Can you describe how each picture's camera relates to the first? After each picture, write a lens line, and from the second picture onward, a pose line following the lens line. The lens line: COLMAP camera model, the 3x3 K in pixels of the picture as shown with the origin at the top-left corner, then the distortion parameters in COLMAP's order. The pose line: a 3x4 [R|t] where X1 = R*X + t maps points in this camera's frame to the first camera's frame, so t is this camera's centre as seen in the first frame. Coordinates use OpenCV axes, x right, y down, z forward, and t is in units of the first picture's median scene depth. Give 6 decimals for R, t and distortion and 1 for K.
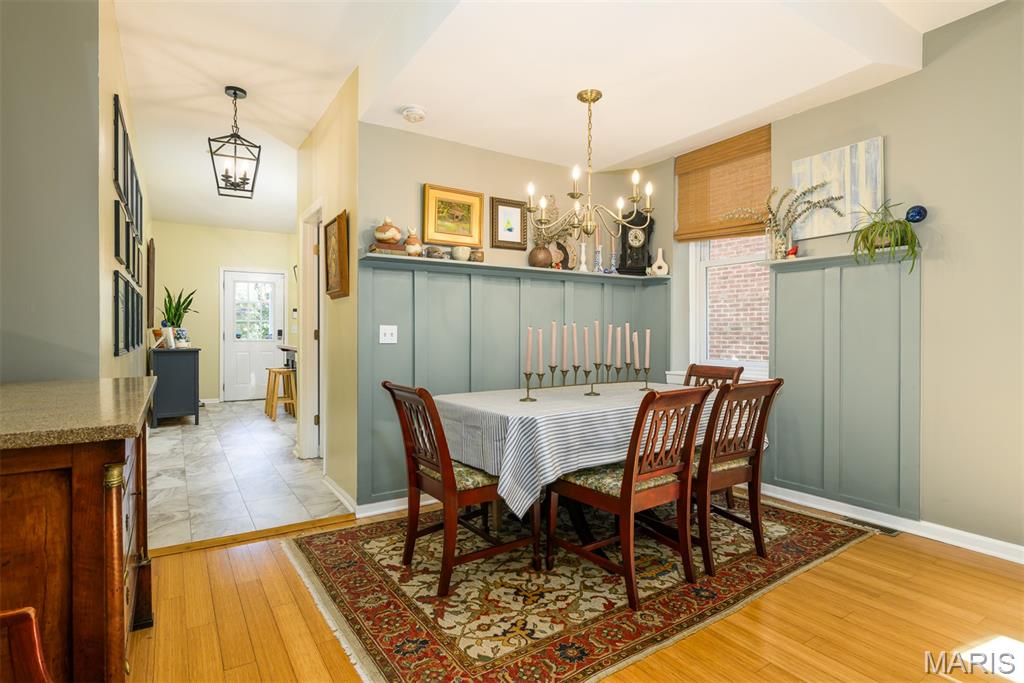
lens RADIAL K [[543.7, 0, 522.9], [0, 543.7, 330.0], [0, 0, 1]] dist [-0.002836, 0.000708]
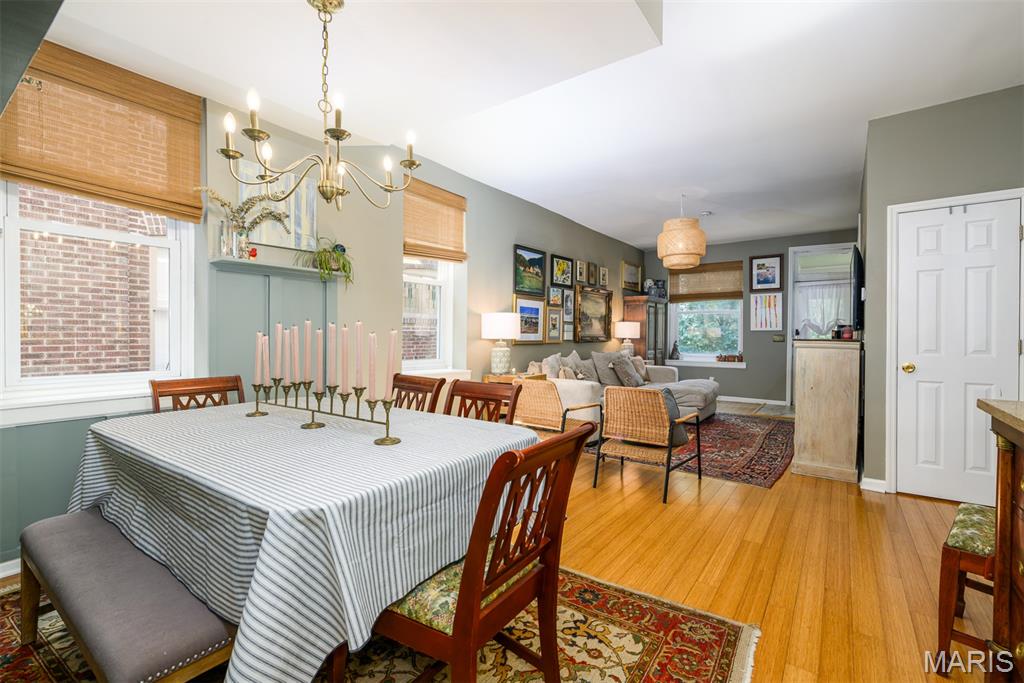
lens RADIAL K [[452.4, 0, 519.2], [0, 452.4, 338.2], [0, 0, 1]] dist [-0.001491, -0.000213]
pose [[-0.365848, -0.010714, 0.930613, -0.447026], [-0.009919, 0.999922, 0.007613, -0.001817], [-0.930622, -0.006446, -0.365925, 0.845942]]
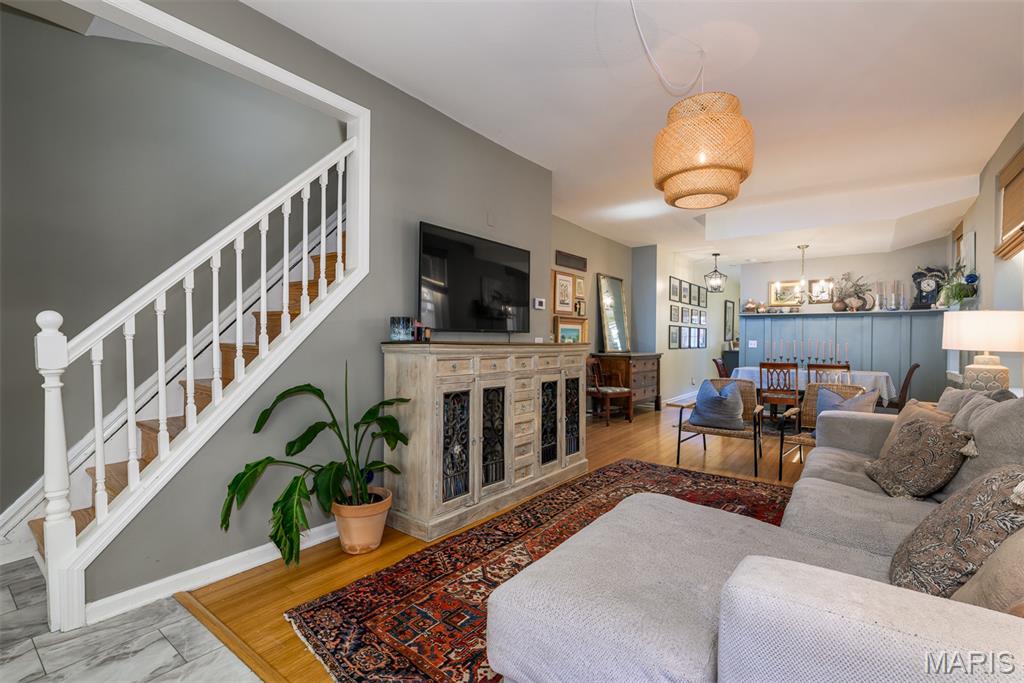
lens RADIAL K [[452.4, 0, 519.2], [0, 452.4, 338.2], [0, 0, 1]] dist [-0.001491, -0.000213]
pose [[0.338810, -0.002341, -0.940852, 1.389847], [-0.005075, 0.999978, -0.004316, -0.004964], [0.940841, 0.006237, 0.338791, -0.760155]]
